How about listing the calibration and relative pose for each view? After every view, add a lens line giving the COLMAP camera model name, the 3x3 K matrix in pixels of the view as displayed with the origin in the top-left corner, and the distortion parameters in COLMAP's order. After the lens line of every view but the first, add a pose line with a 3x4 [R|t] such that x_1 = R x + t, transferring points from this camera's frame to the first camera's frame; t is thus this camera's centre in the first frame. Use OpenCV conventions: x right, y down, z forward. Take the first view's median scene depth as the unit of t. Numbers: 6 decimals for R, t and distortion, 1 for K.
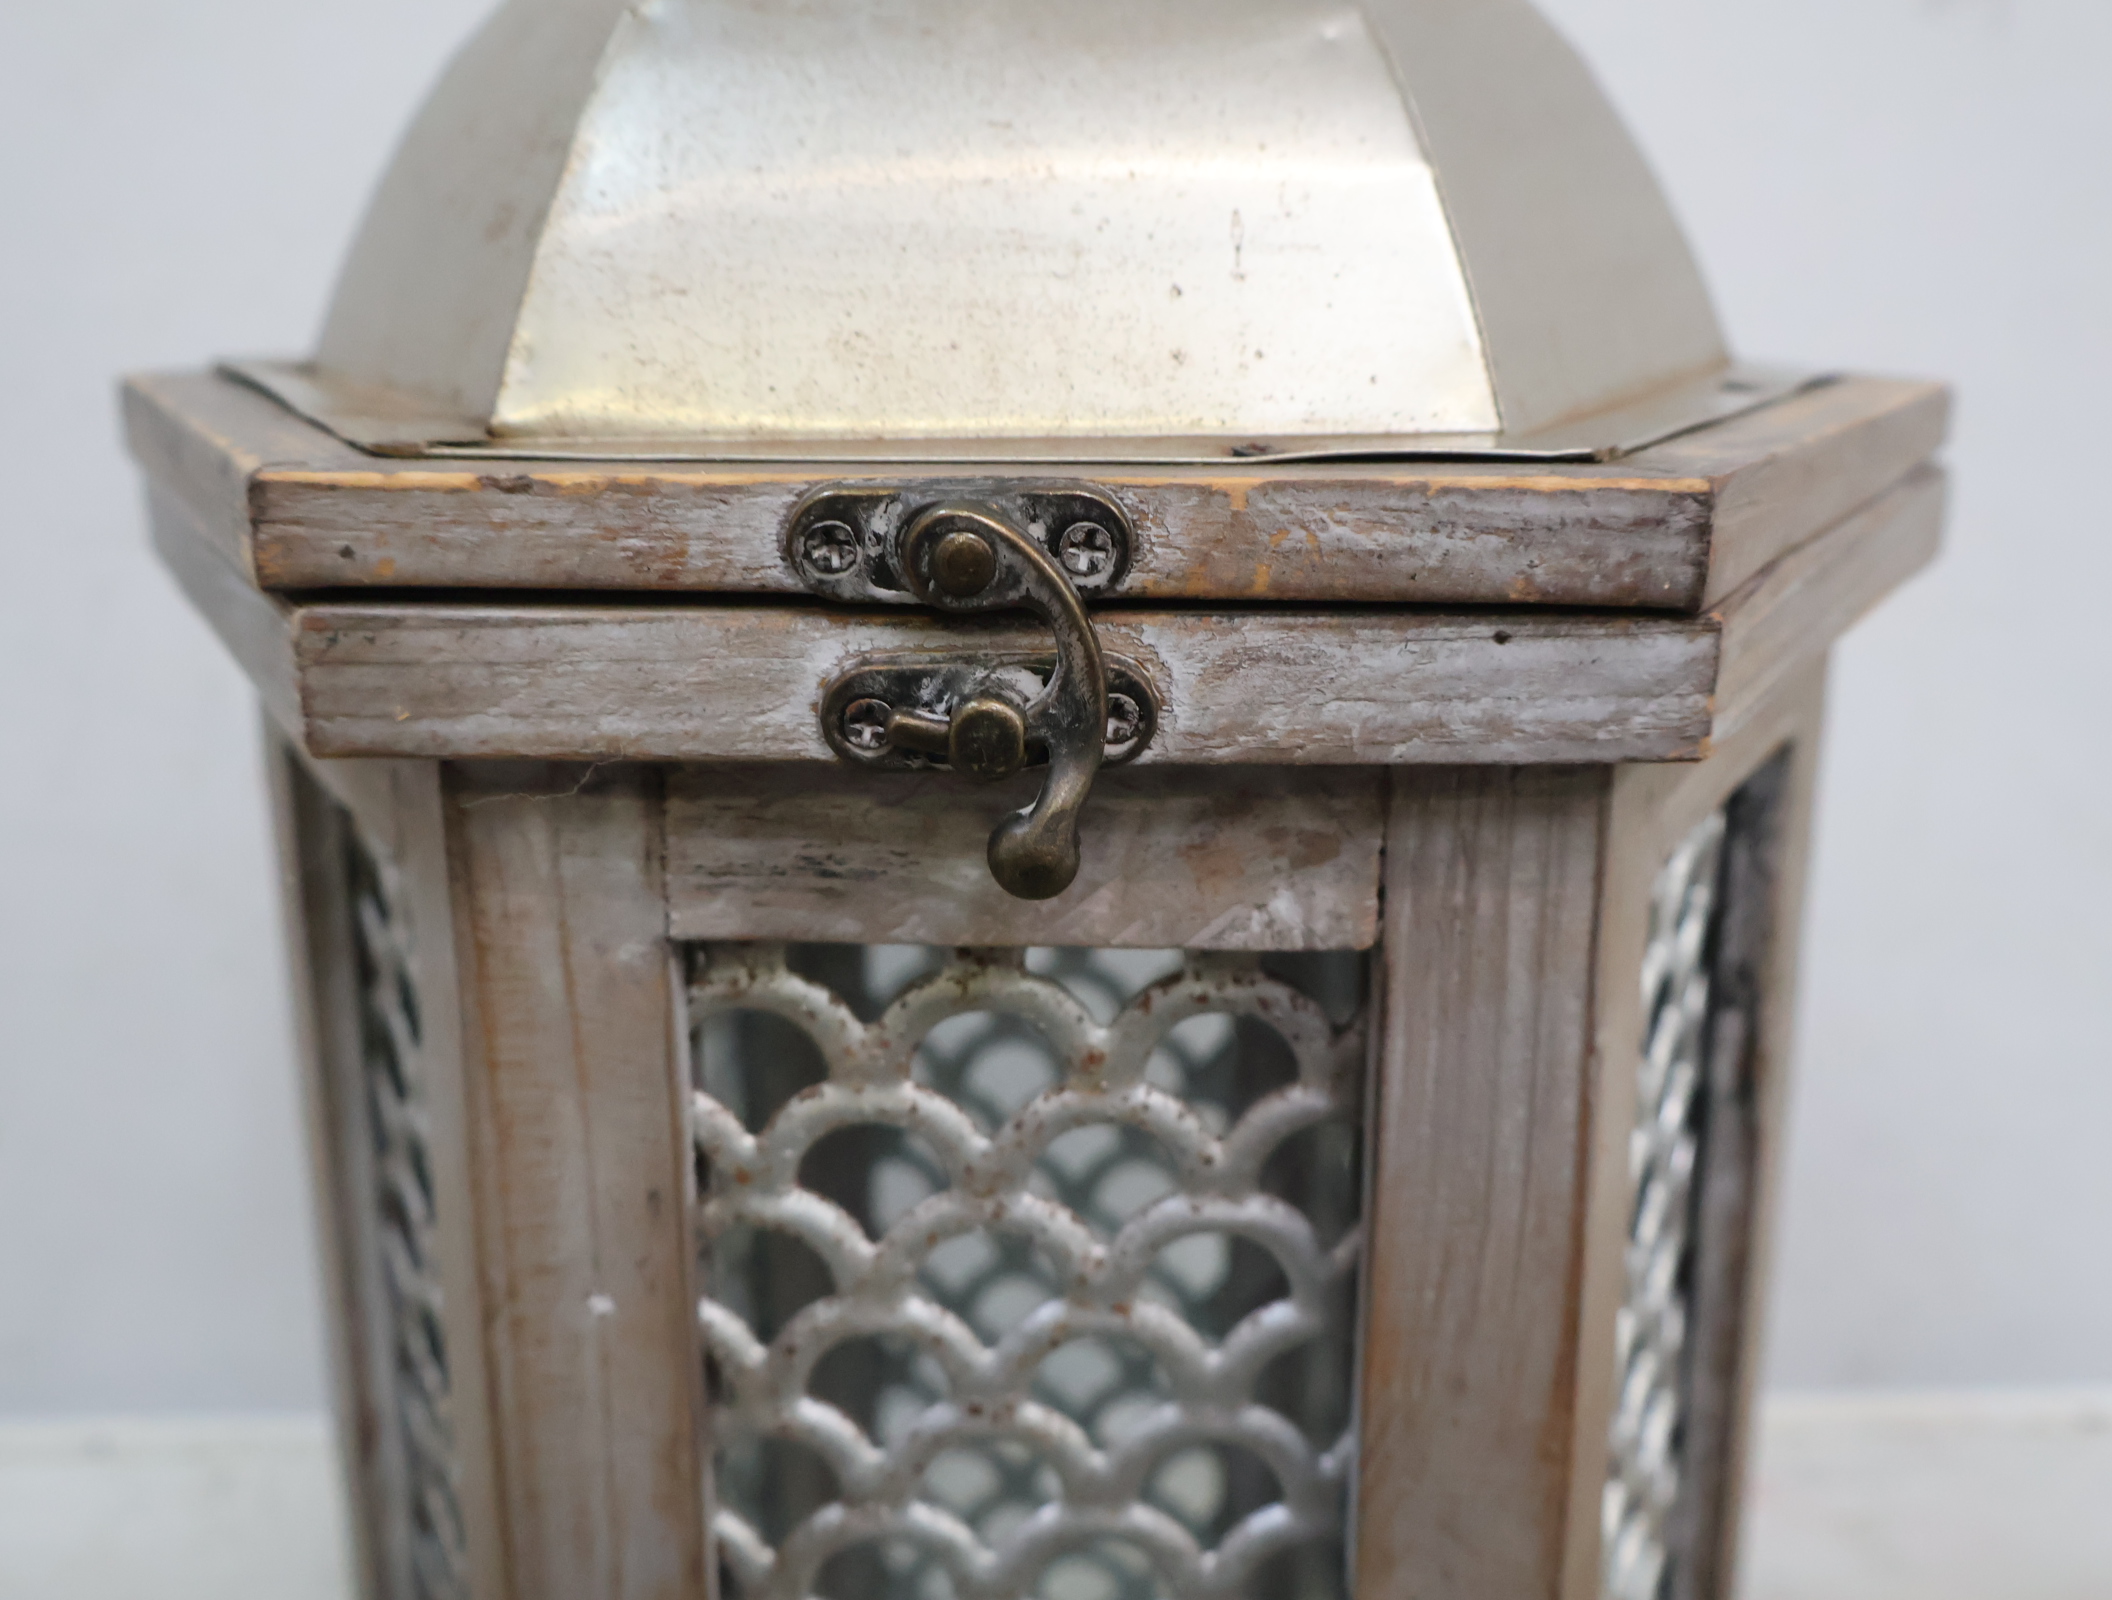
lens RADIAL K [[2067.8, 0, 1056.0], [0, 2067.8, 800.0], [0, 0, 1]] dist [0.006743, 0.009319]
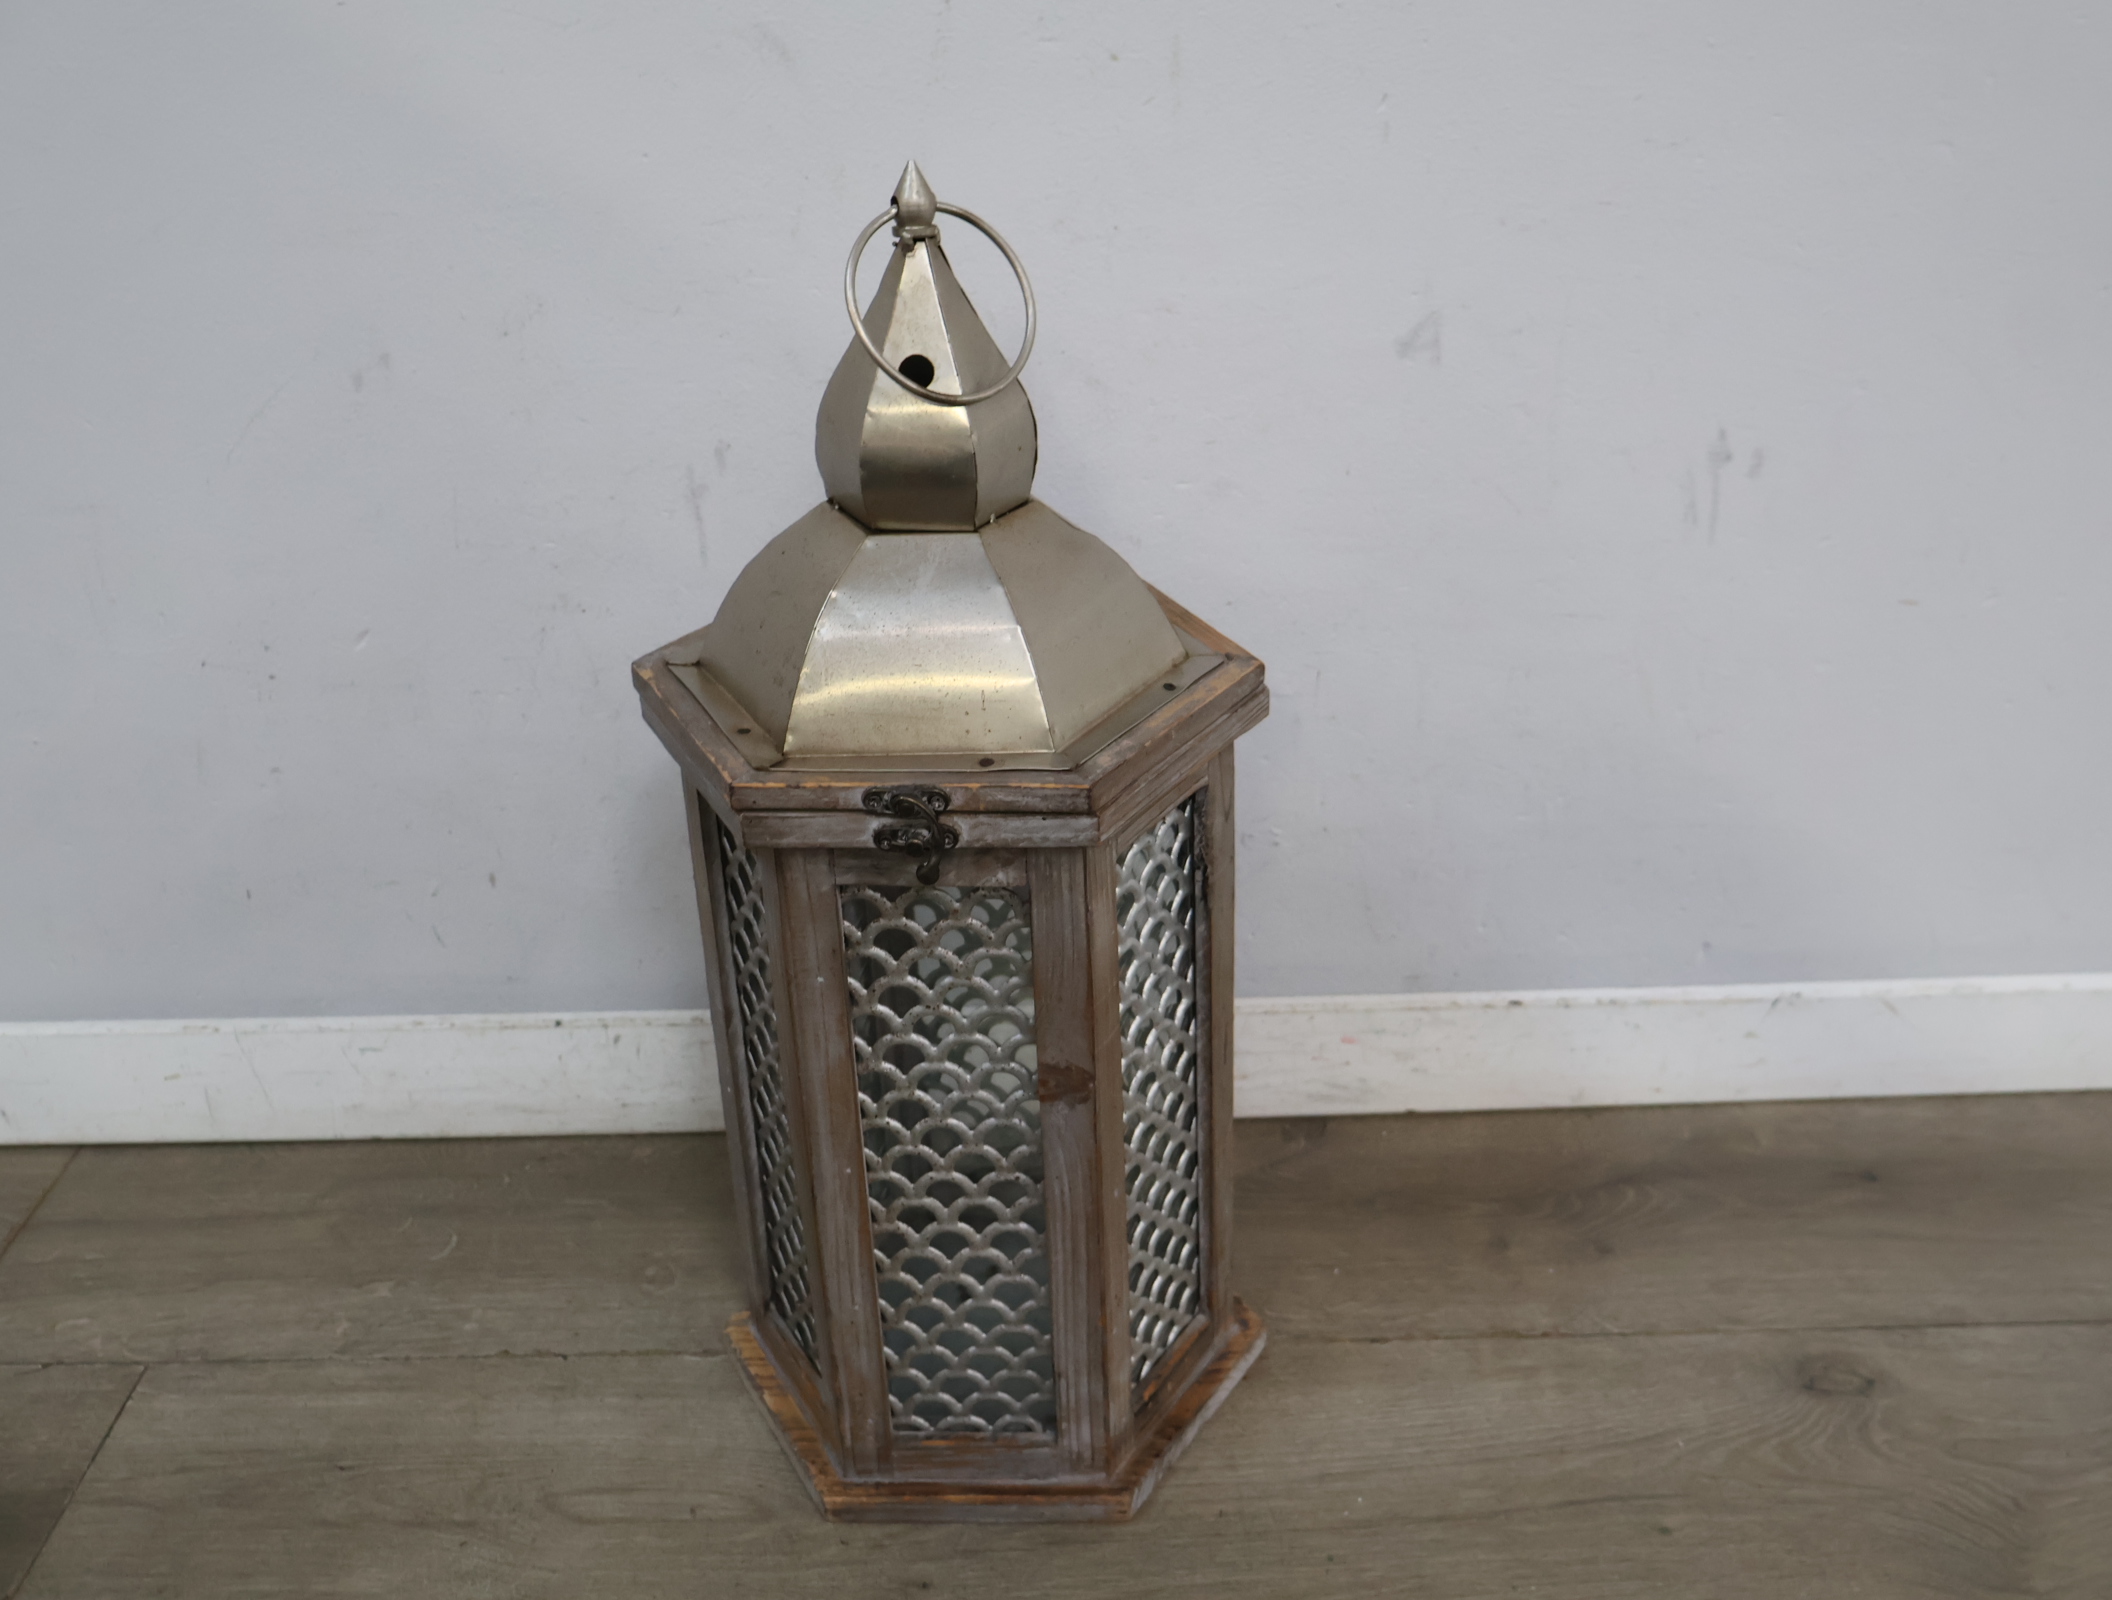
lens RADIAL K [[2067.8, 0, 1056.0], [0, 2067.8, 800.0], [0, 0, 1]] dist [0.006743, 0.009319]
pose [[0.998828, -0.011478, -0.047027, 0.386041], [0.020228, 0.981563, 0.190068, -0.787694], [0.043979, -0.190796, 0.980644, -2.615470]]
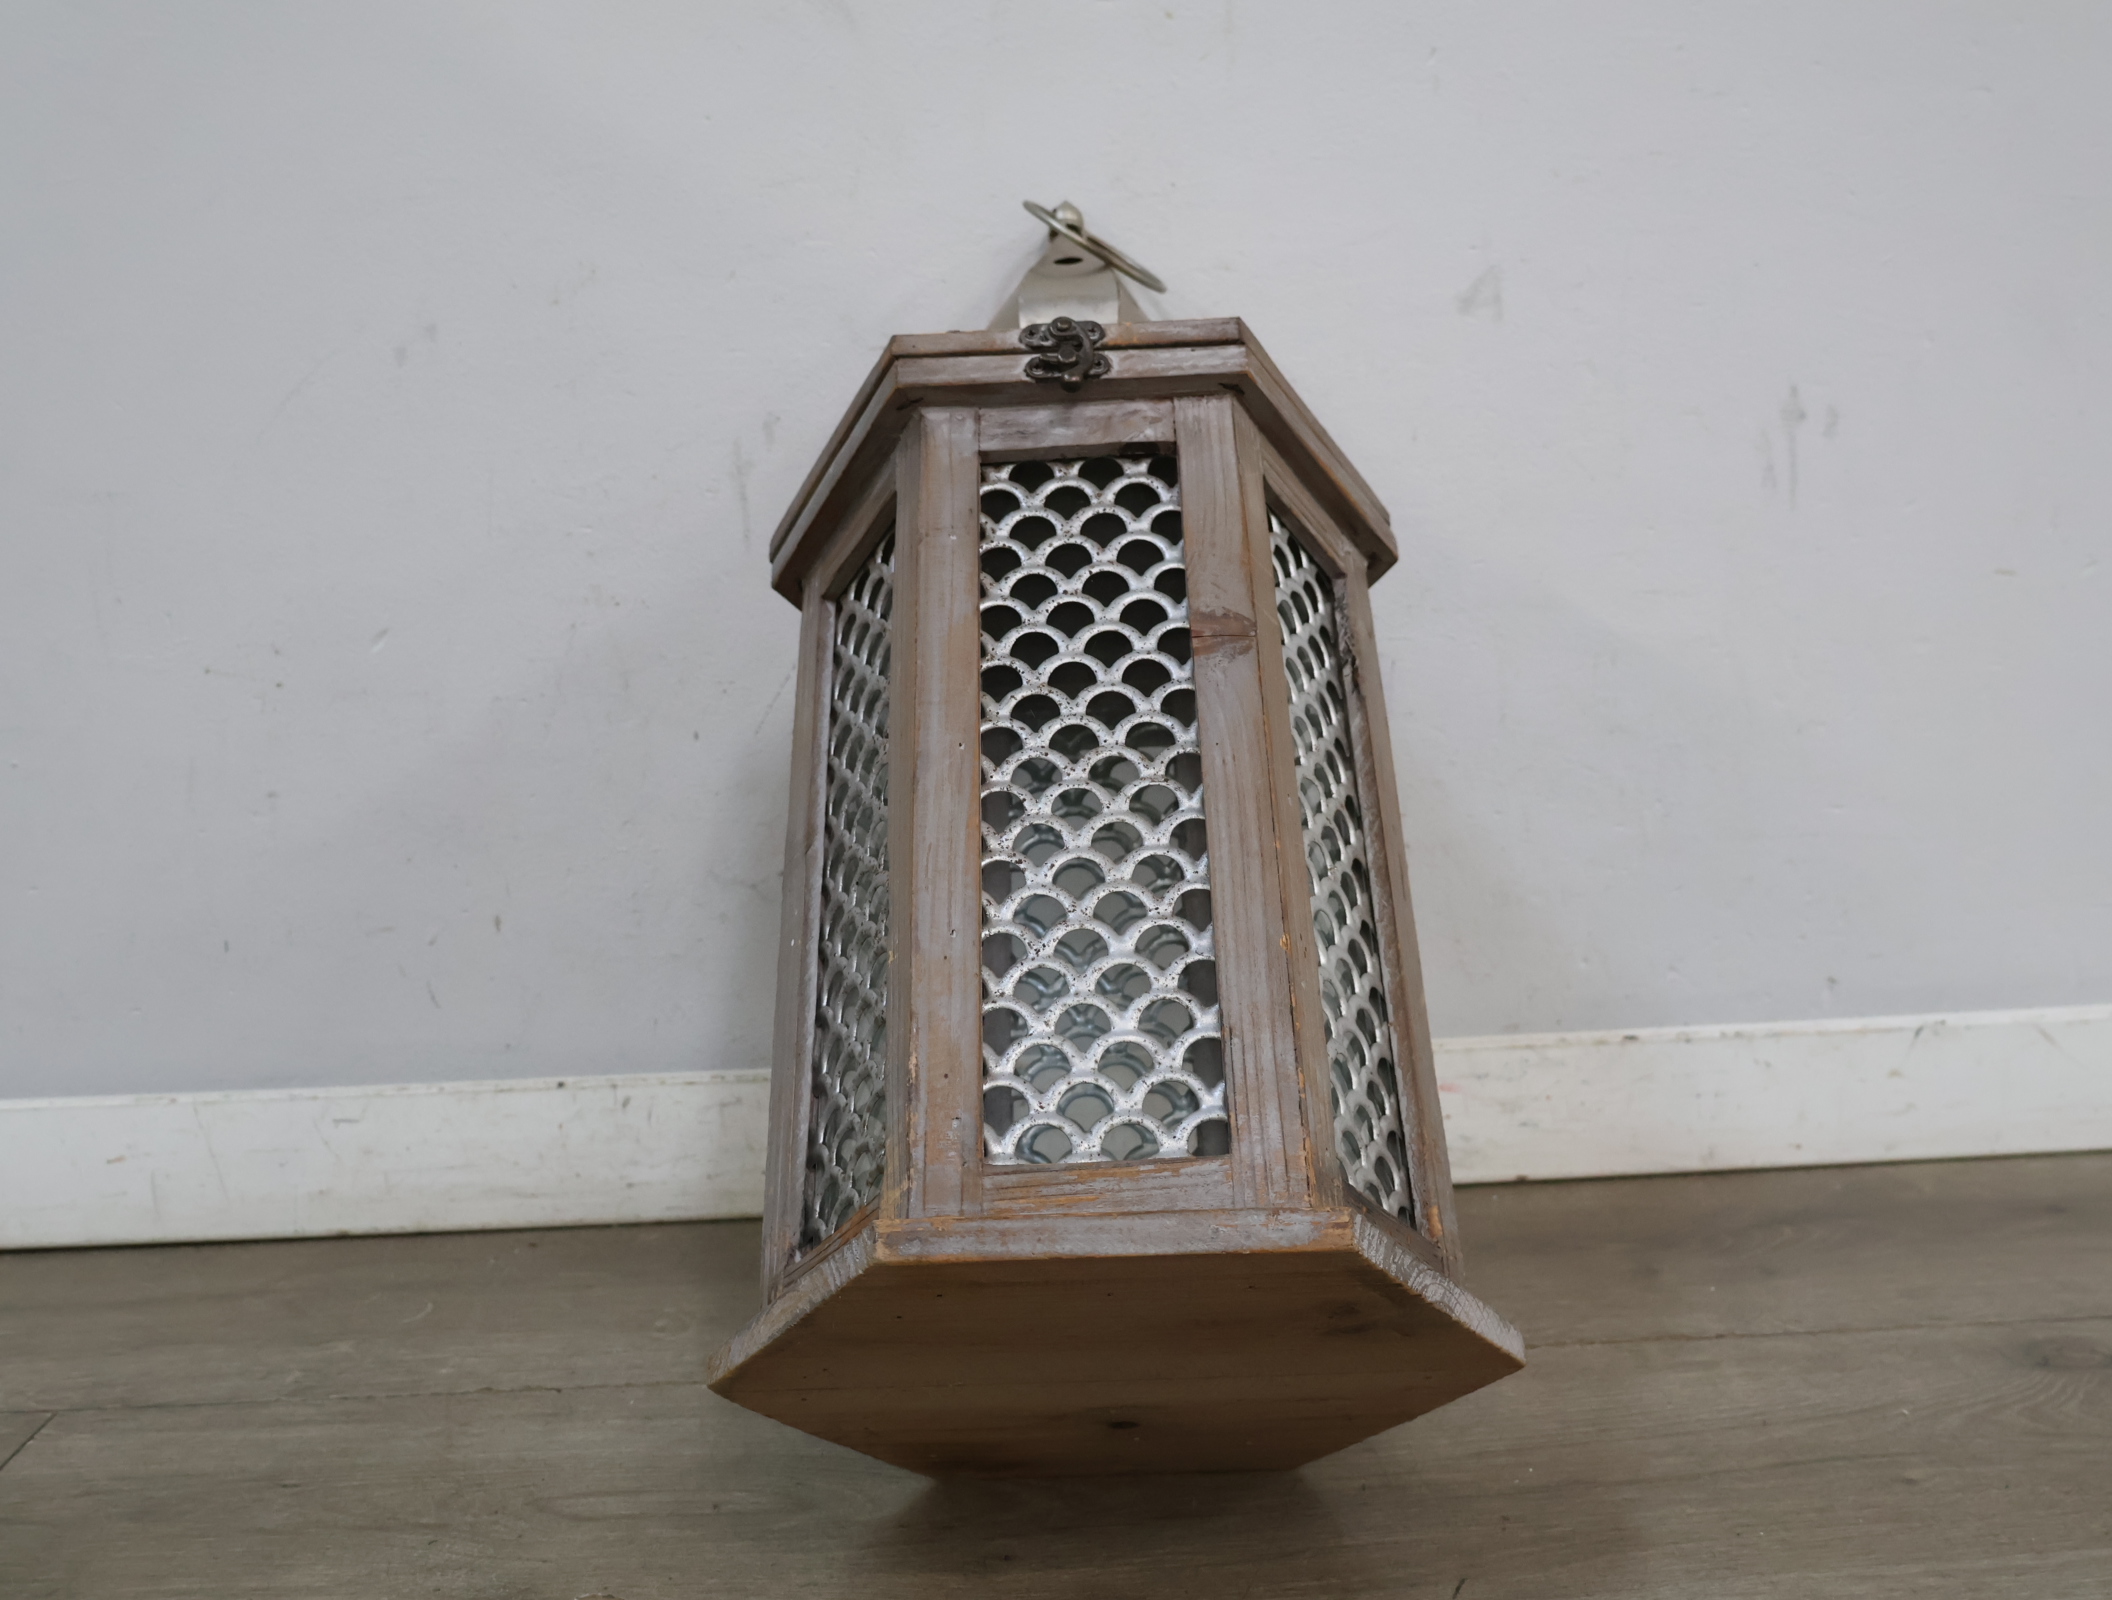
lens RADIAL K [[2079.0, 0, 1046.0], [0, 2079.0, 797.8], [0, 0, 1]] dist [0.009700, 0.000901]
pose [[0.998957, -0.037441, -0.026136, 0.100177], [0.034236, 0.992909, -0.113842, 0.740290], [0.030213, 0.112828, 0.993155, -2.326541]]
